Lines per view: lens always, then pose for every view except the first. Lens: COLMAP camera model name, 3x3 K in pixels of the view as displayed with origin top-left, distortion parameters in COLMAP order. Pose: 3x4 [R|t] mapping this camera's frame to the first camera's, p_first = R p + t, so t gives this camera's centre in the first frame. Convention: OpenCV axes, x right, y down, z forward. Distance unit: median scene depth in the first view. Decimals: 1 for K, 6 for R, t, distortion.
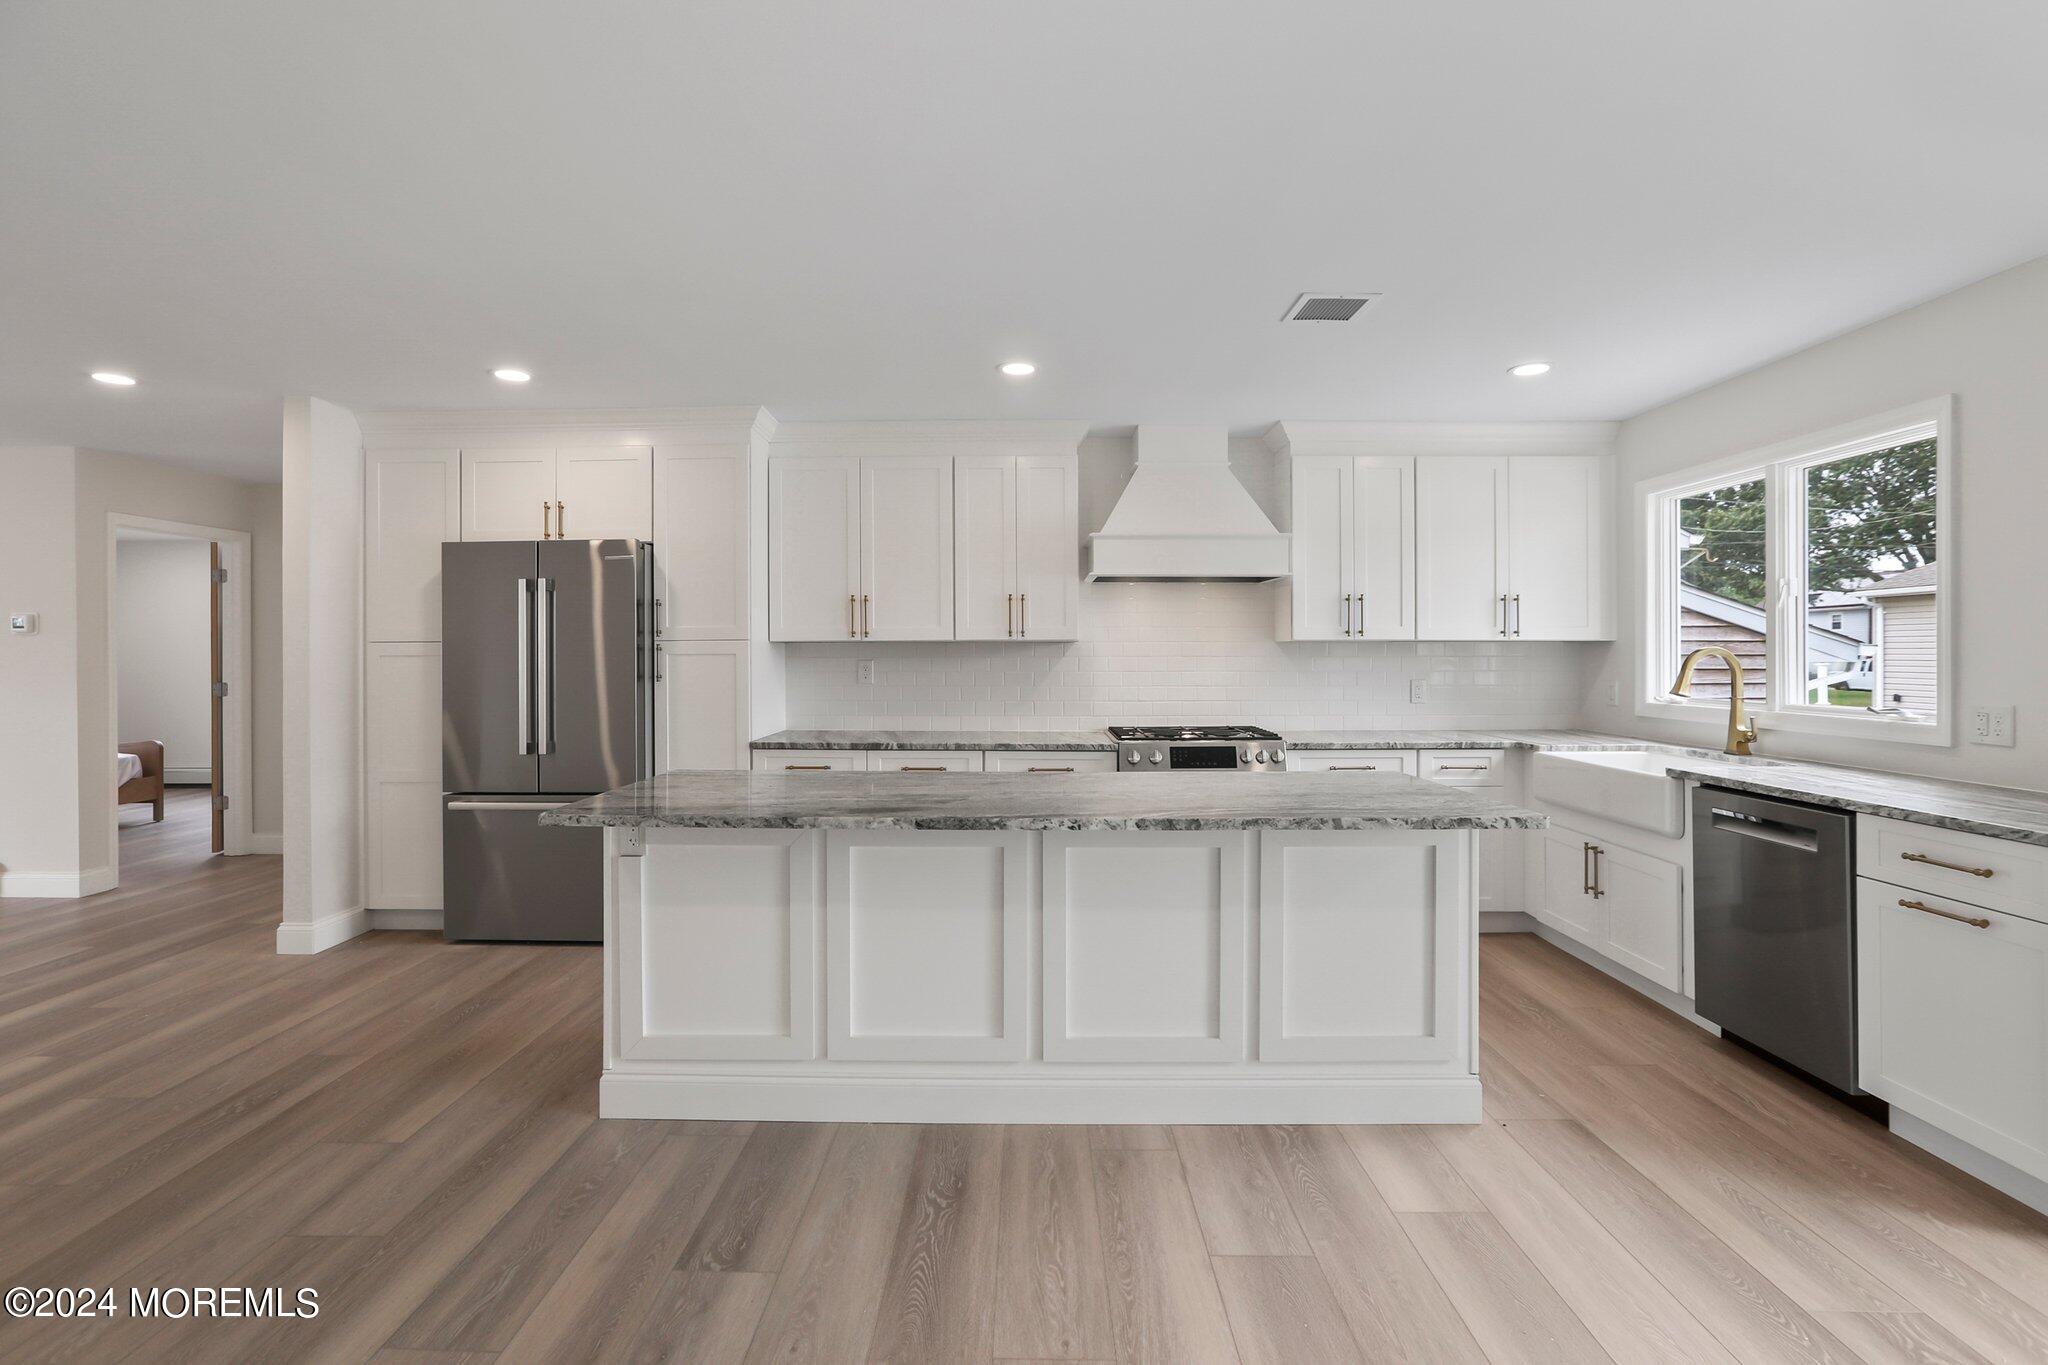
lens RADIAL K [[936.3, 0, 1011.2], [0, 936.3, 677.2], [0, 0, 1]] dist [-0.015866, 0.007325]
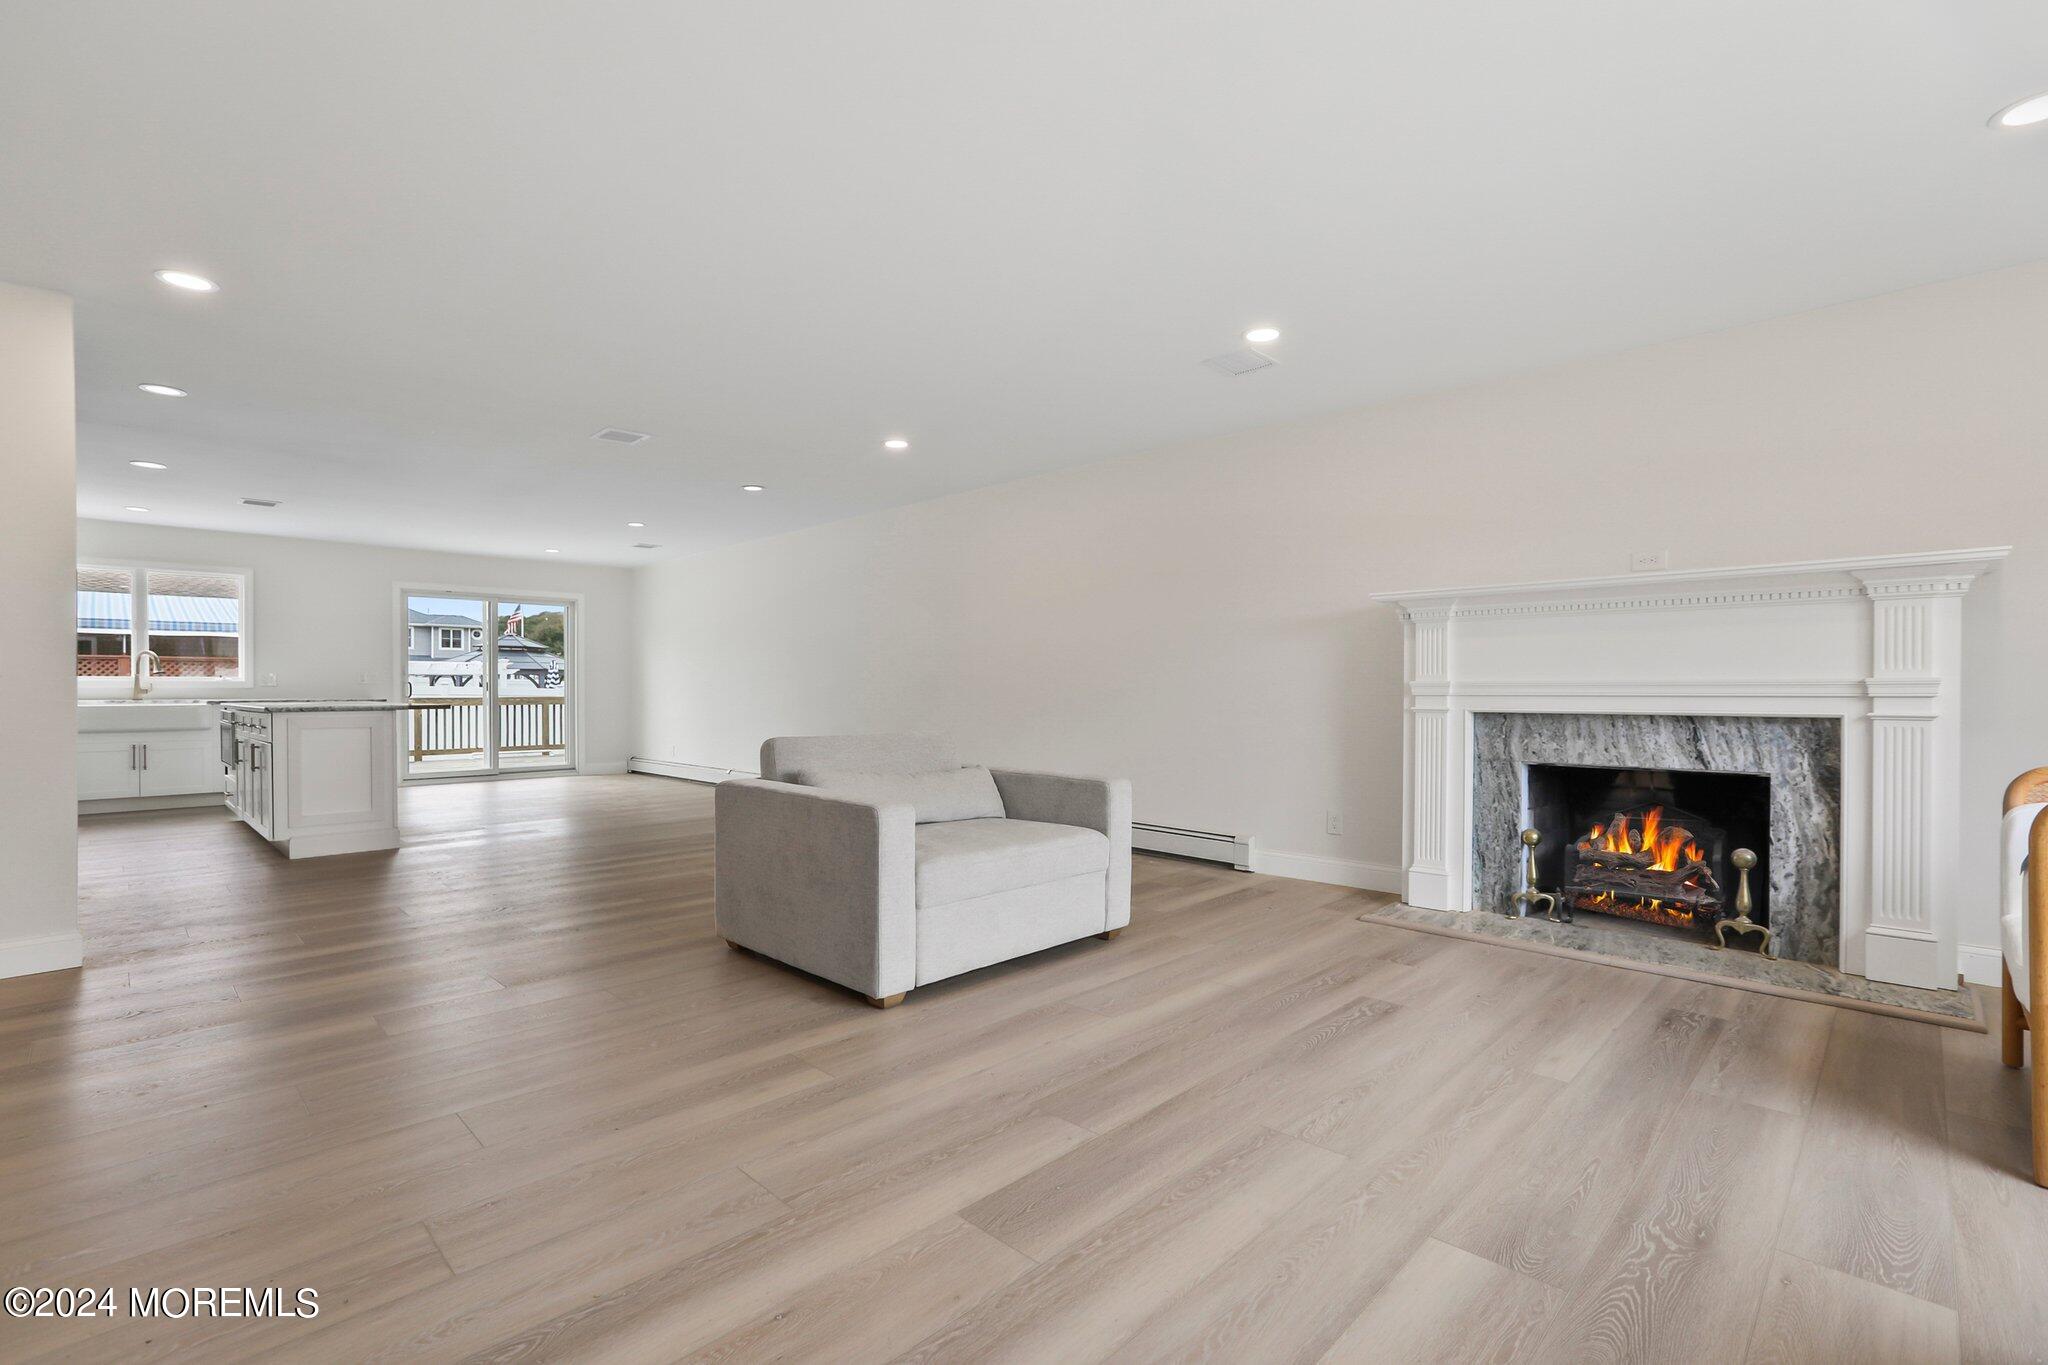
lens RADIAL K [[936.3, 0, 1024.7], [0, 936.3, 695.5], [0, 0, 1]] dist [-0.015866, 0.007325]
pose [[-0.718548, -0.005164, 0.695458, -1.936077], [0.017570, 0.999518, 0.025576, 0.045484], [-0.695255, 0.030597, -0.718111, 0.971412]]
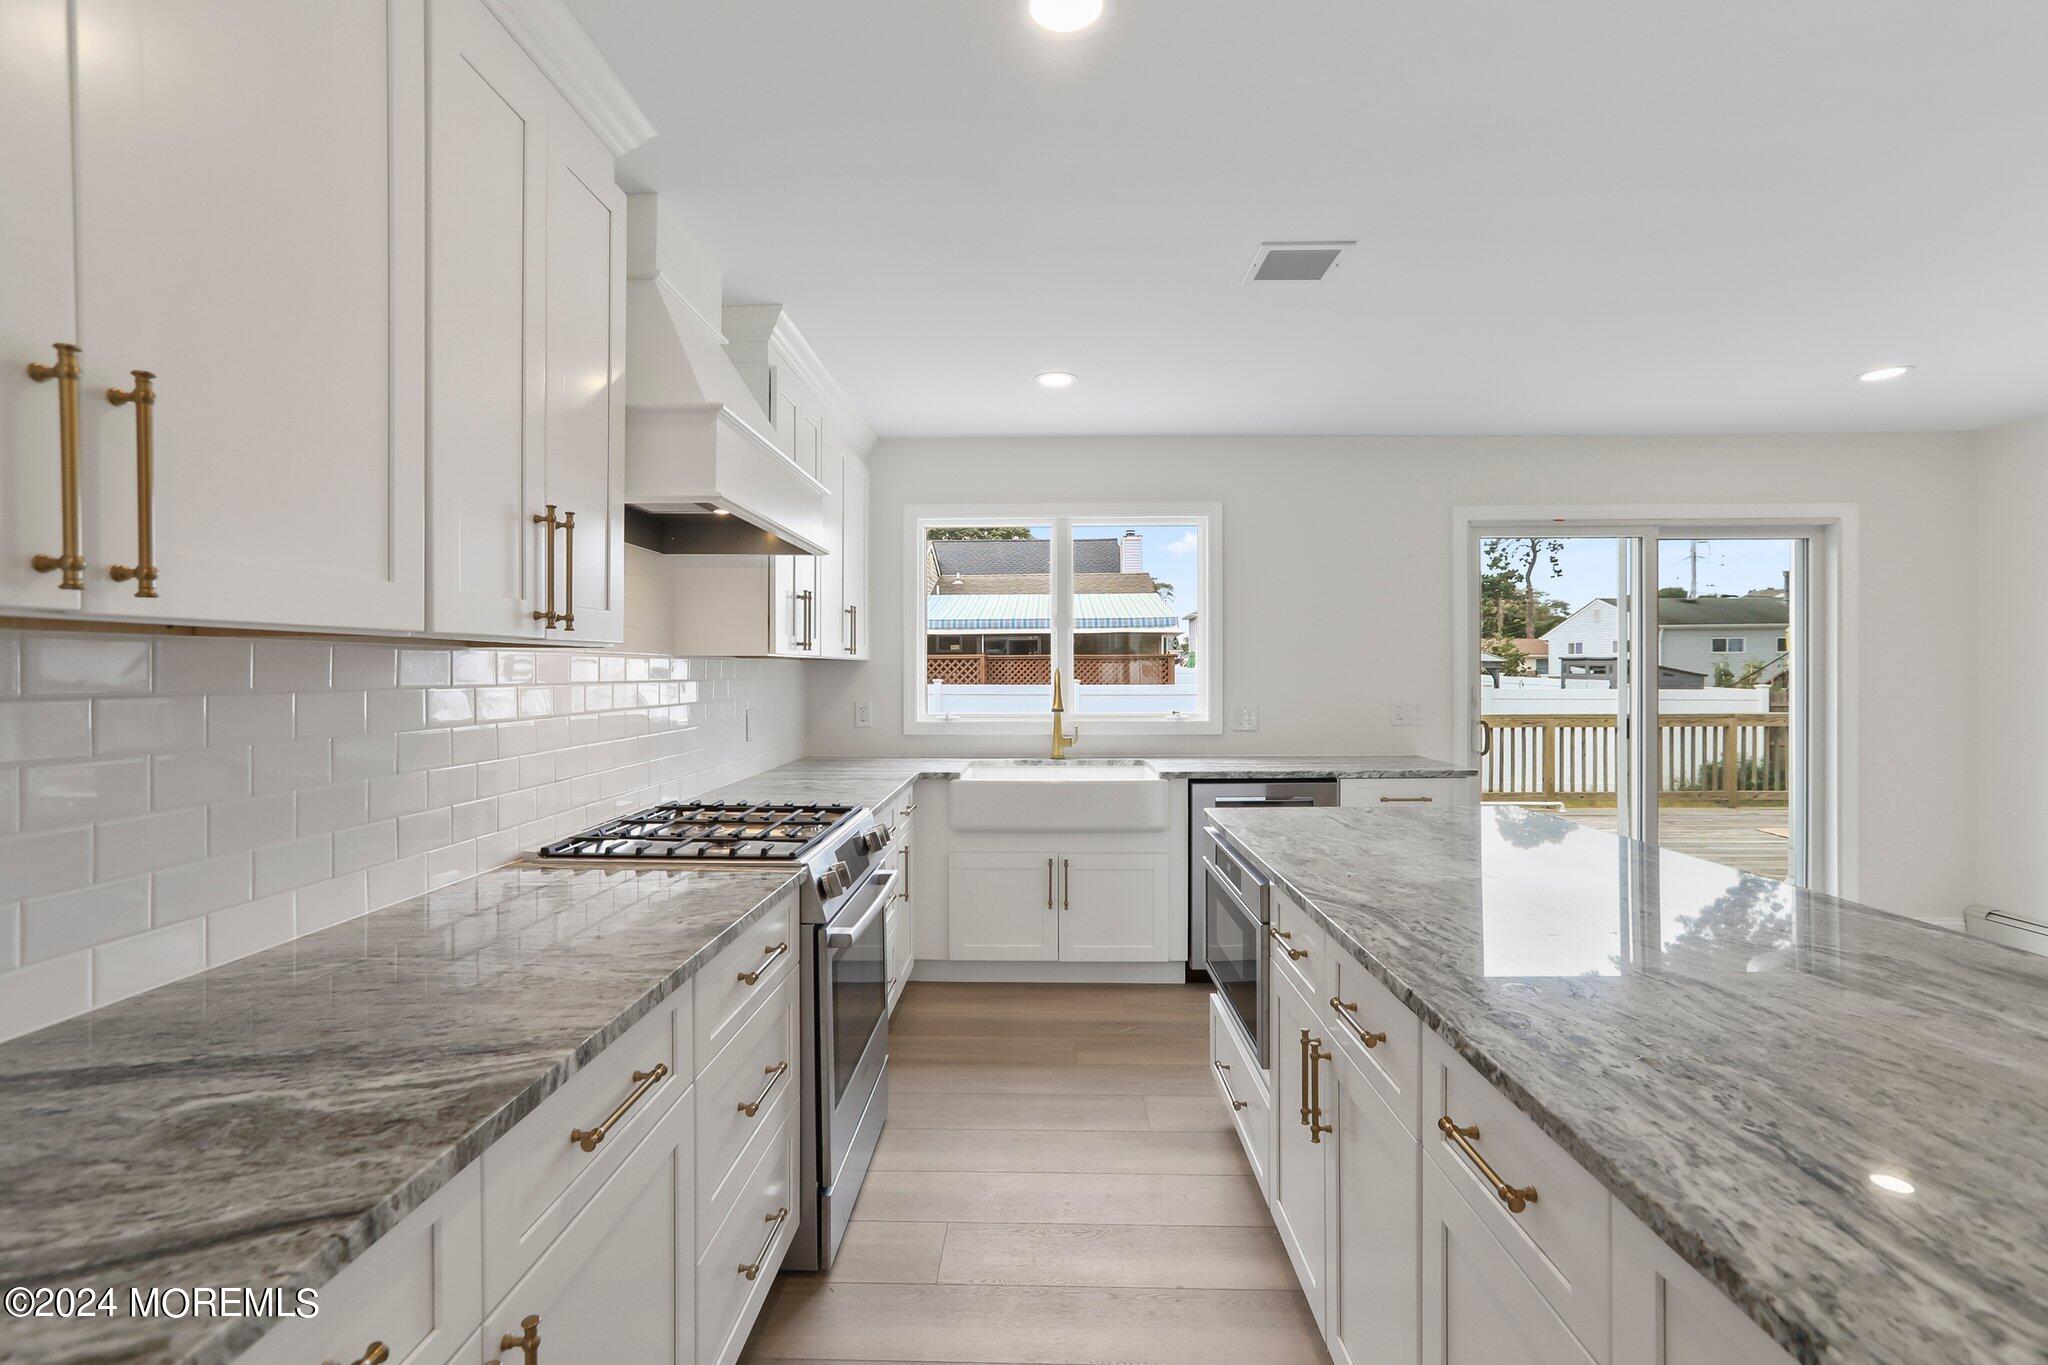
lens RADIAL K [[936.3, 0, 1026.3], [0, 936.3, 674.0], [0, 0, 1]] dist [-0.015866, 0.007325]
pose [[0.008106, -0.002912, 0.999963, -0.358236], [0.028484, 0.999591, 0.002680, -0.024965], [-0.999561, 0.028462, 0.008185, 0.893168]]
